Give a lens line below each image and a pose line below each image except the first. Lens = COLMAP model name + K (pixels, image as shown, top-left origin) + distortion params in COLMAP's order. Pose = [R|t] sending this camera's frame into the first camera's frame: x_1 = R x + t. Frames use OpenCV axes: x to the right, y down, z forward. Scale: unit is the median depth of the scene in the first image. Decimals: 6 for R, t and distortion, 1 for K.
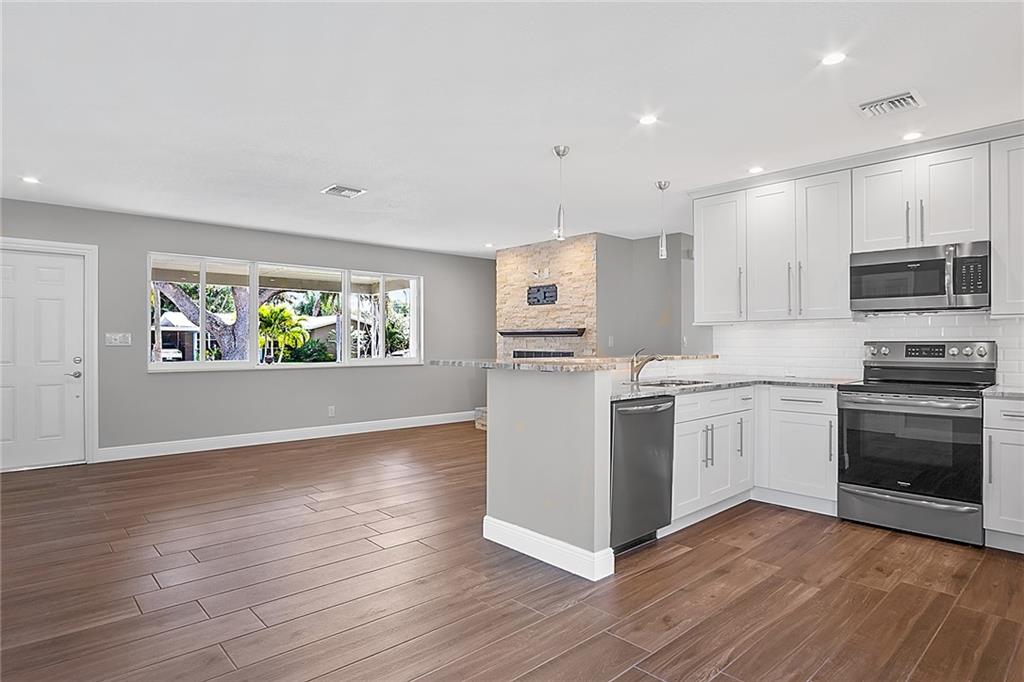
lens RADIAL K [[559.1, 0, 505.3], [0, 559.1, 342.6], [0, 0, 1]] dist [-0.030076, 0.003288]
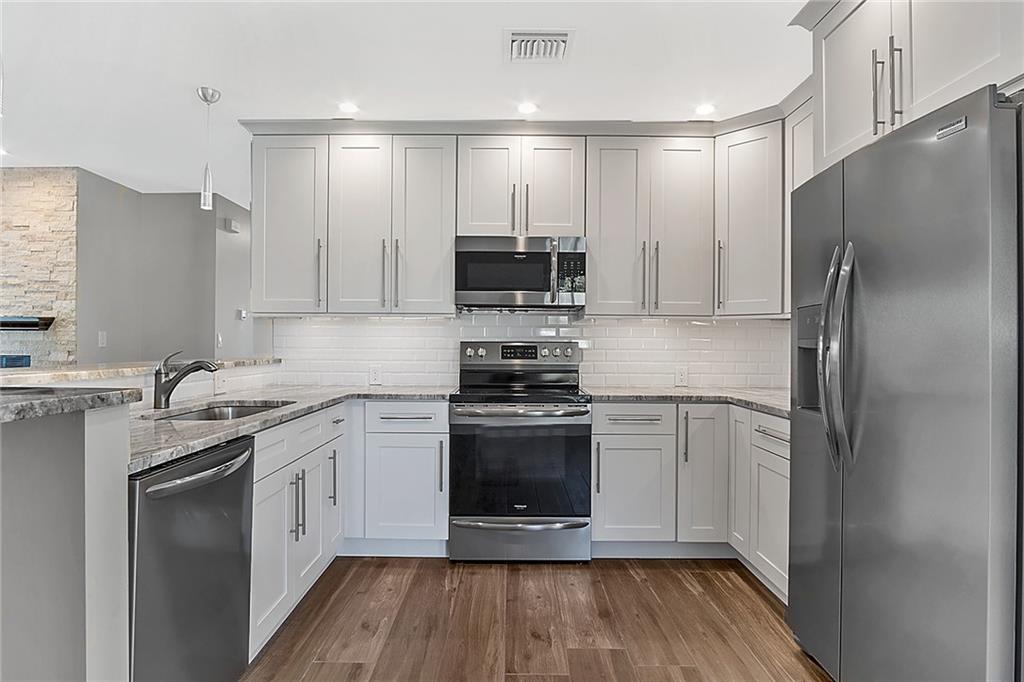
lens RADIAL K [[559.1, 0, 504.4], [0, 559.1, 344.2], [0, 0, 1]] dist [-0.030076, 0.003288]
pose [[0.674883, 0.004386, 0.737912, 0.053526], [-0.006698, 0.999978, 0.000182, 0.001410], [-0.737895, -0.005065, 0.674897, 0.377543]]
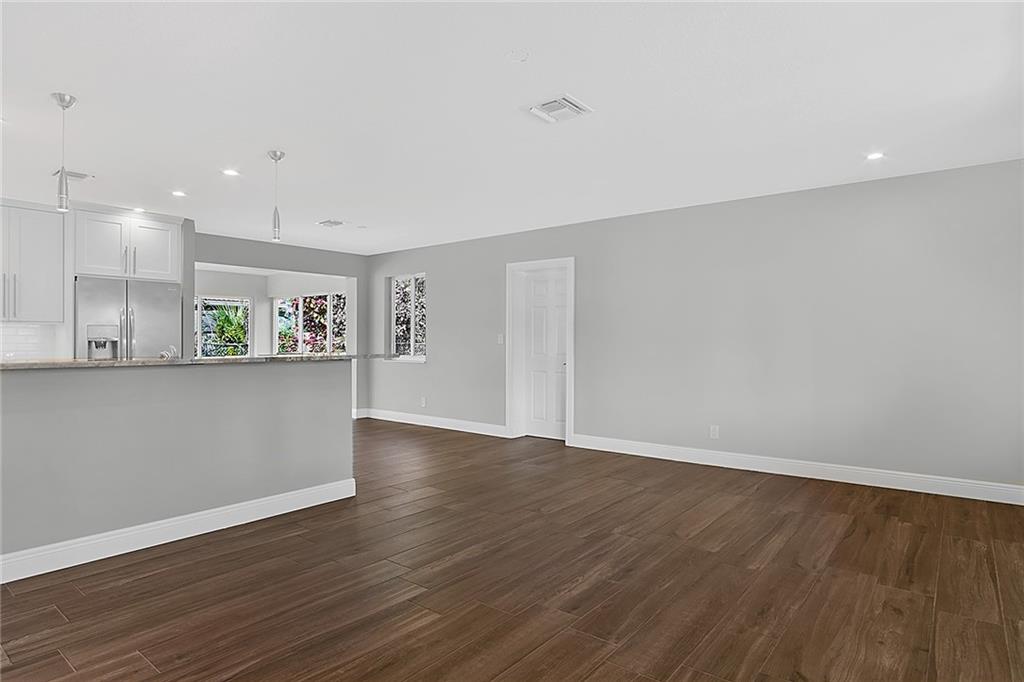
lens RADIAL K [[559.1, 0, 508.4], [0, 559.1, 340.6], [0, 0, 1]] dist [-0.030076, 0.003288]
pose [[-0.988548, -0.006353, -0.150771, -0.184764], [-0.005953, 0.999977, -0.003098, -0.001309], [0.150788, -0.002165, -0.988564, 2.028451]]
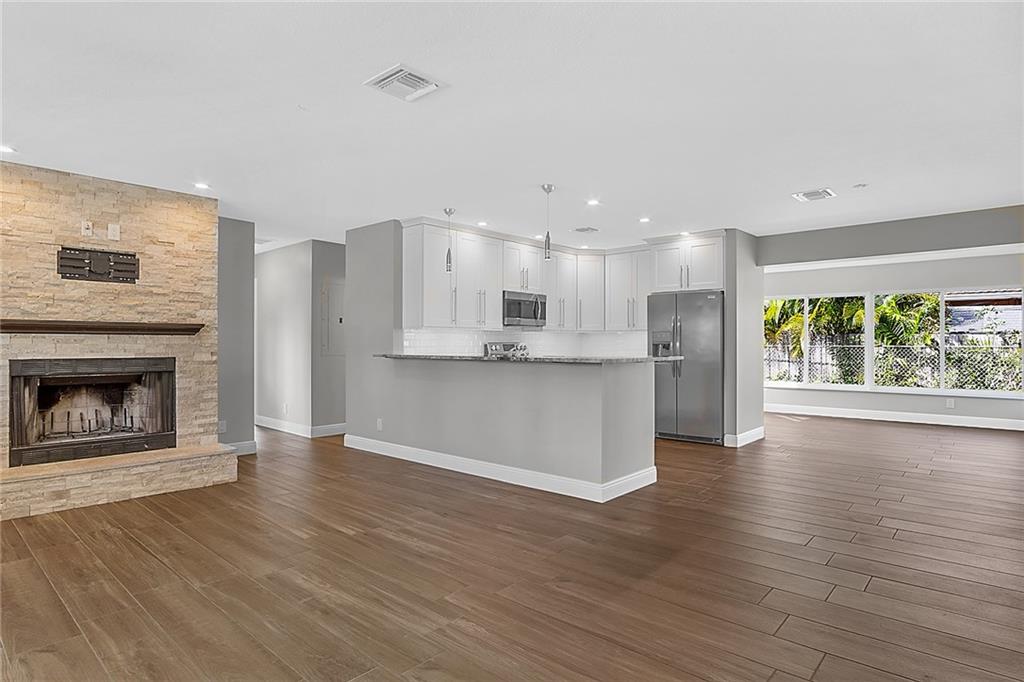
lens RADIAL K [[559.1, 0, 508.2], [0, 559.1, 343.3], [0, 0, 1]] dist [-0.030076, 0.003288]
pose [[-0.104383, -0.005655, 0.994521, -1.100320], [-0.002632, 0.999982, 0.005410, -0.009245], [-0.994534, -0.002053, -0.104396, 1.184731]]
